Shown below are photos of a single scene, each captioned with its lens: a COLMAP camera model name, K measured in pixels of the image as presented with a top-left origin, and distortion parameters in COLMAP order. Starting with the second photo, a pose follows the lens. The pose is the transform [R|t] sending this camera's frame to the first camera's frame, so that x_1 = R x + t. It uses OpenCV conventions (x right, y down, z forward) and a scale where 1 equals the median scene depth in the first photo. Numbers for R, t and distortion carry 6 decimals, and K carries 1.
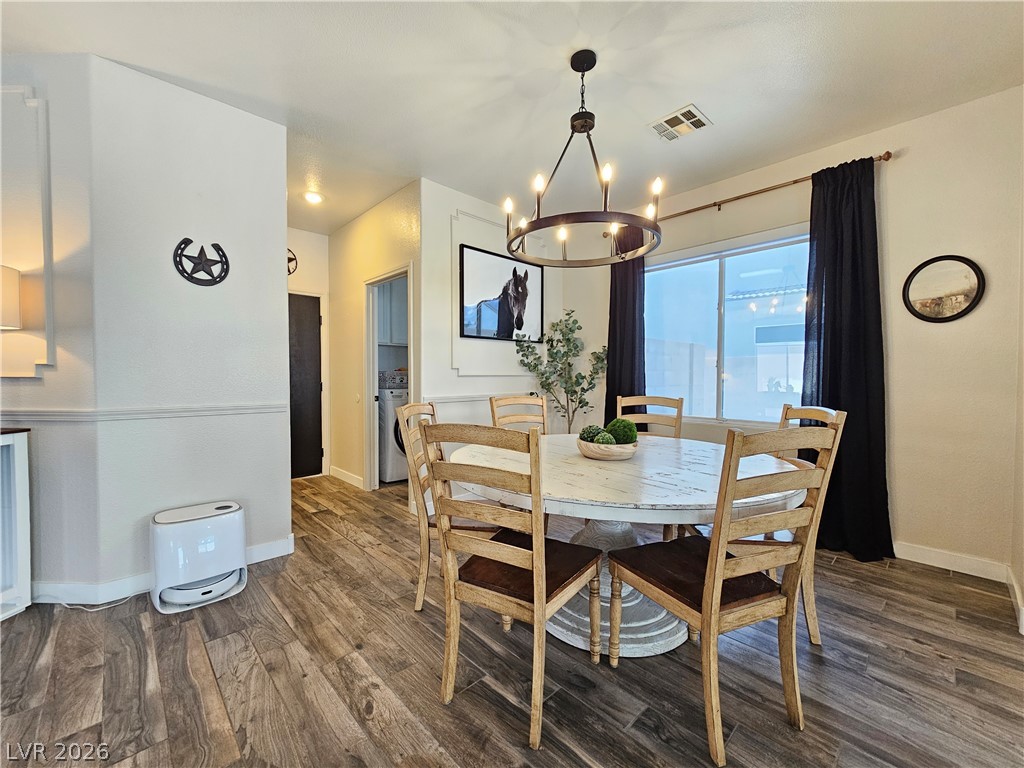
lens RADIAL K [[416.7, 0, 511.2], [0, 416.7, 388.3], [0, 0, 1]] dist [-0.003883, 0.001233]
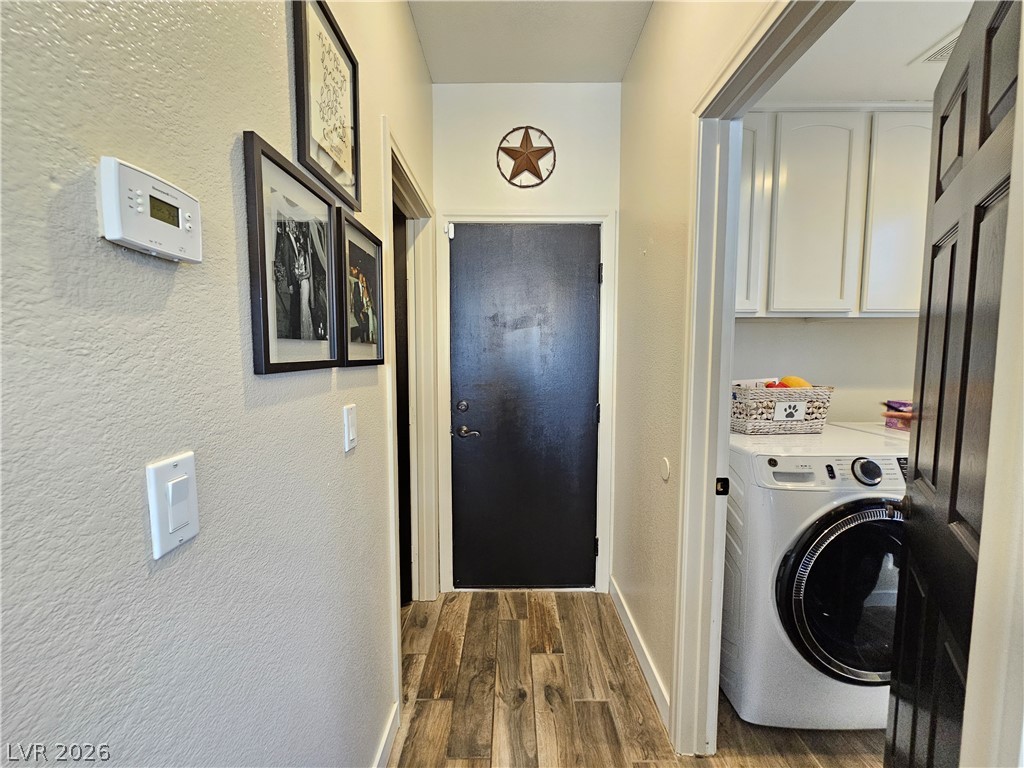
lens RADIAL K [[416.7, 0, 511.7], [0, 416.7, 389.5], [0, 0, 1]] dist [-0.003883, 0.001233]
pose [[0.718986, 0.051518, -0.693113, -0.240591], [-0.018737, 0.998323, 0.054768, -0.068293], [0.694772, -0.026391, 0.718746, 0.719116]]
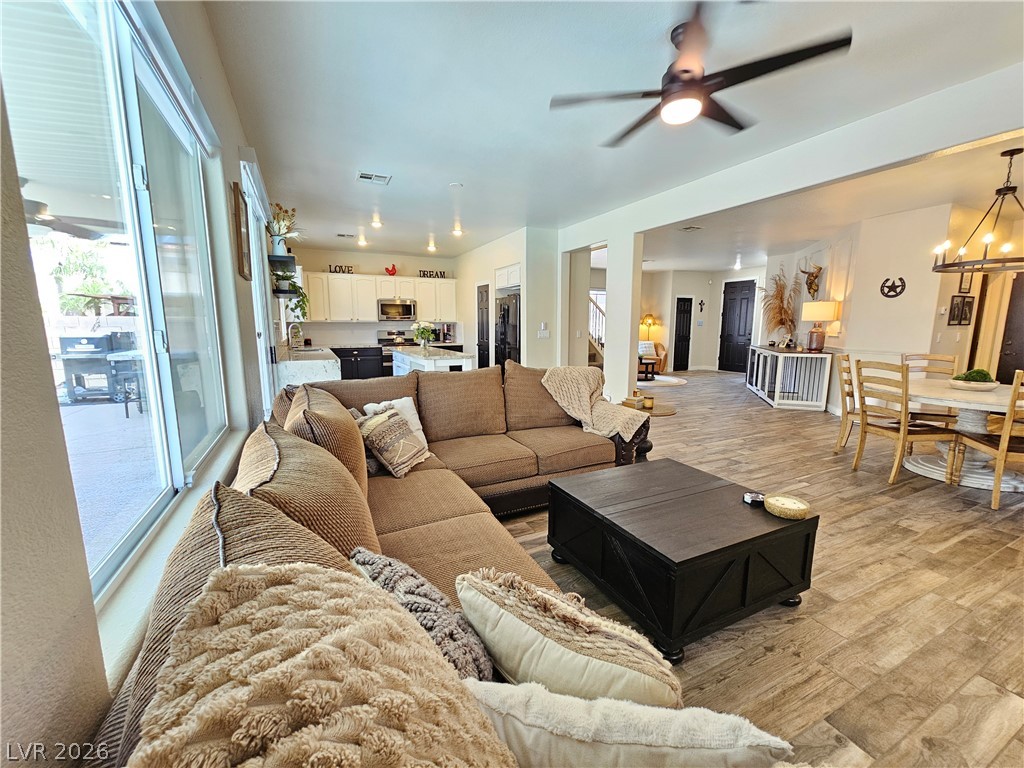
lens RADIAL K [[416.7, 0, 507.1], [0, 416.7, 385.5], [0, 0, 1]] dist [-0.003883, 0.001233]
pose [[-0.308610, 0.136321, -0.941369, 1.321871], [-0.031658, 0.987657, 0.153402, -0.031911], [0.950662, 0.077143, -0.300485, -0.183181]]
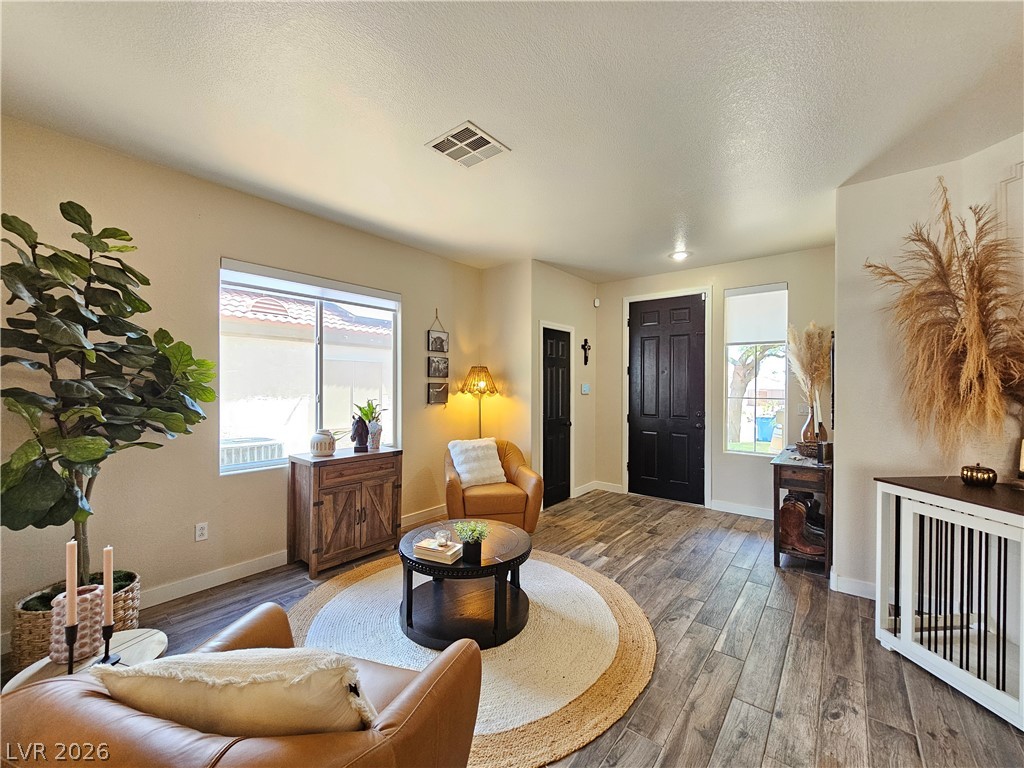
lens RADIAL K [[416.7, 0, 509.6], [0, 416.7, 388.3], [0, 0, 1]] dist [-0.003883, 0.001233]
pose [[0.131913, 0.003444, -0.991255, -0.730322], [-0.036172, 0.999345, -0.001342, -0.051590], [0.990601, 0.036032, 0.131951, -0.219114]]
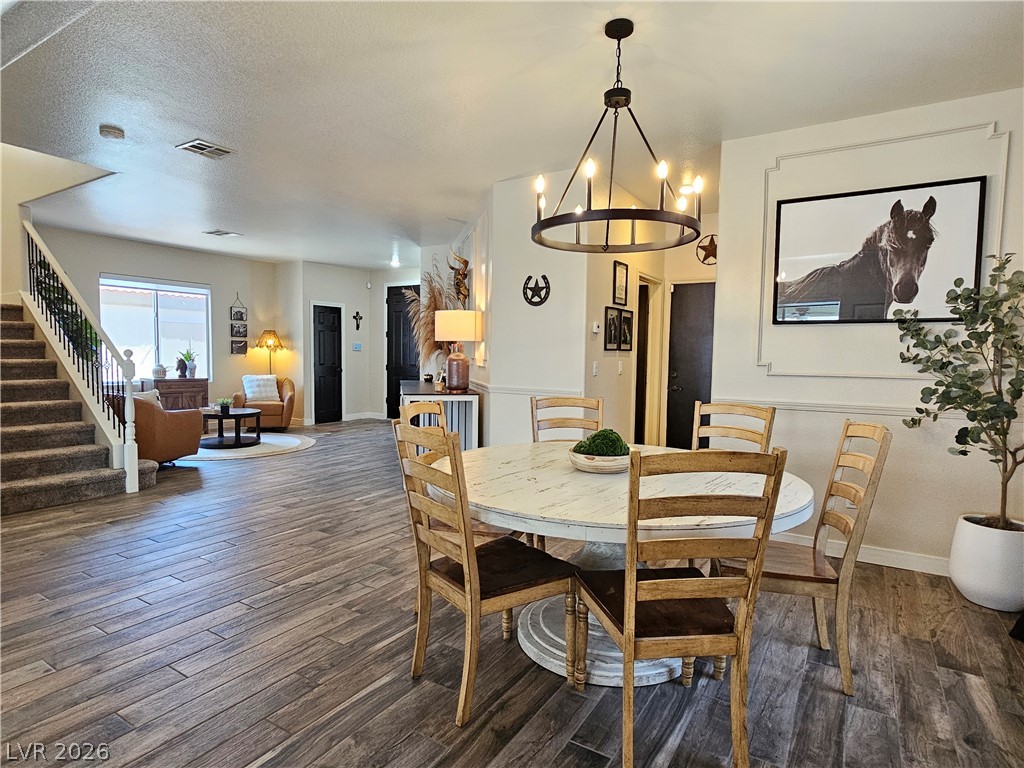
lens RADIAL K [[562.5, 0, 511.7], [0, 562.5, 390.5], [0, 0, 1]] dist [0.000321, -0.001312]
pose [[0.245901, 0.064188, -0.967167, 0.715095], [-0.046898, 0.997424, 0.054273, -0.032920], [0.968160, 0.032013, 0.248278, 0.266782]]
